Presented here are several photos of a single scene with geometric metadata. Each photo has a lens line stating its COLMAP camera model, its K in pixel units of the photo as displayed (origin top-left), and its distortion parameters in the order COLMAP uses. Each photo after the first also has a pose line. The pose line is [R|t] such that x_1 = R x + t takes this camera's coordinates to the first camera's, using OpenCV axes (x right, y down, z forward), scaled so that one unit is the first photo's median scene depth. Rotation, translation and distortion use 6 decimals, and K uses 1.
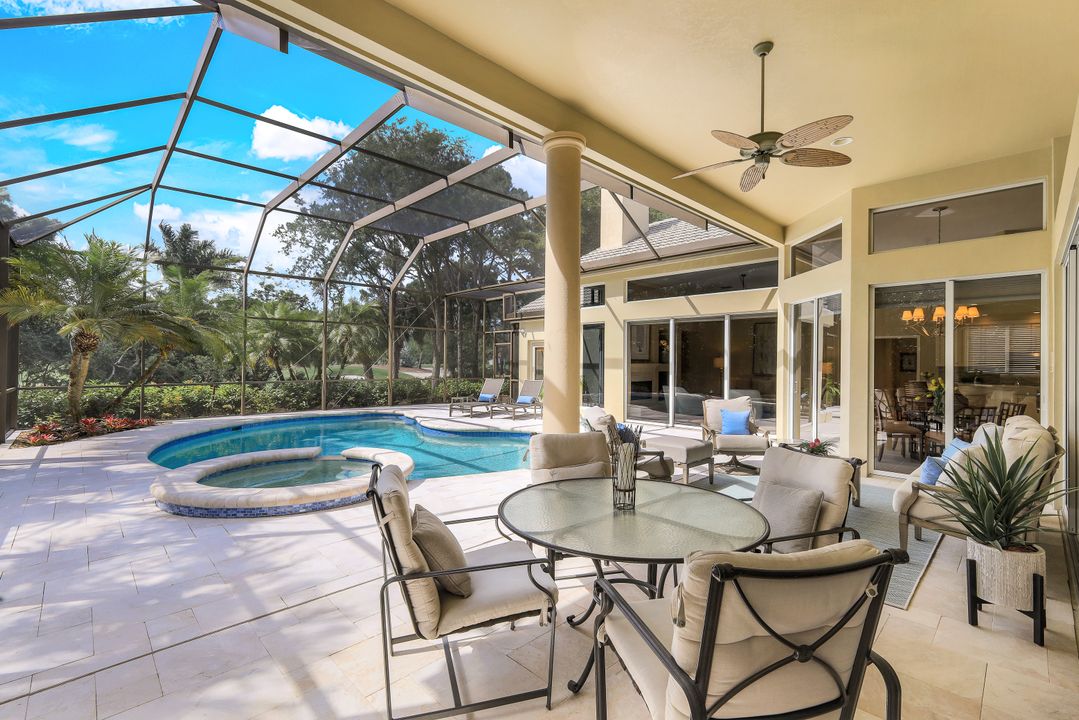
lens RADIAL K [[478.4, 0, 543.3], [0, 478.4, 360.8], [0, 0, 1]] dist [0.009342, -0.000160]
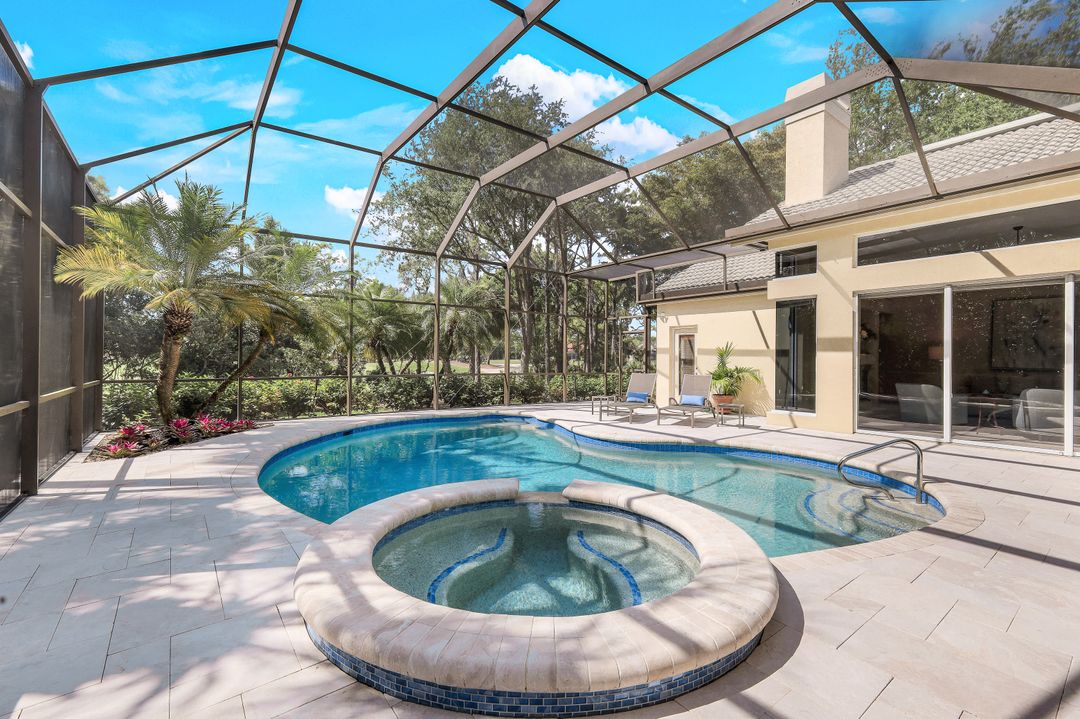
lens RADIAL K [[478.8, 0, 541.7], [0, 478.8, 359.9], [0, 0, 1]] dist [0.009342, -0.000160]
pose [[0.993706, 0.000868, -0.112018, -0.215163], [-0.000204, 0.999982, 0.005940, 0.012877], [0.112021, -0.005880, 0.993688, 0.228074]]
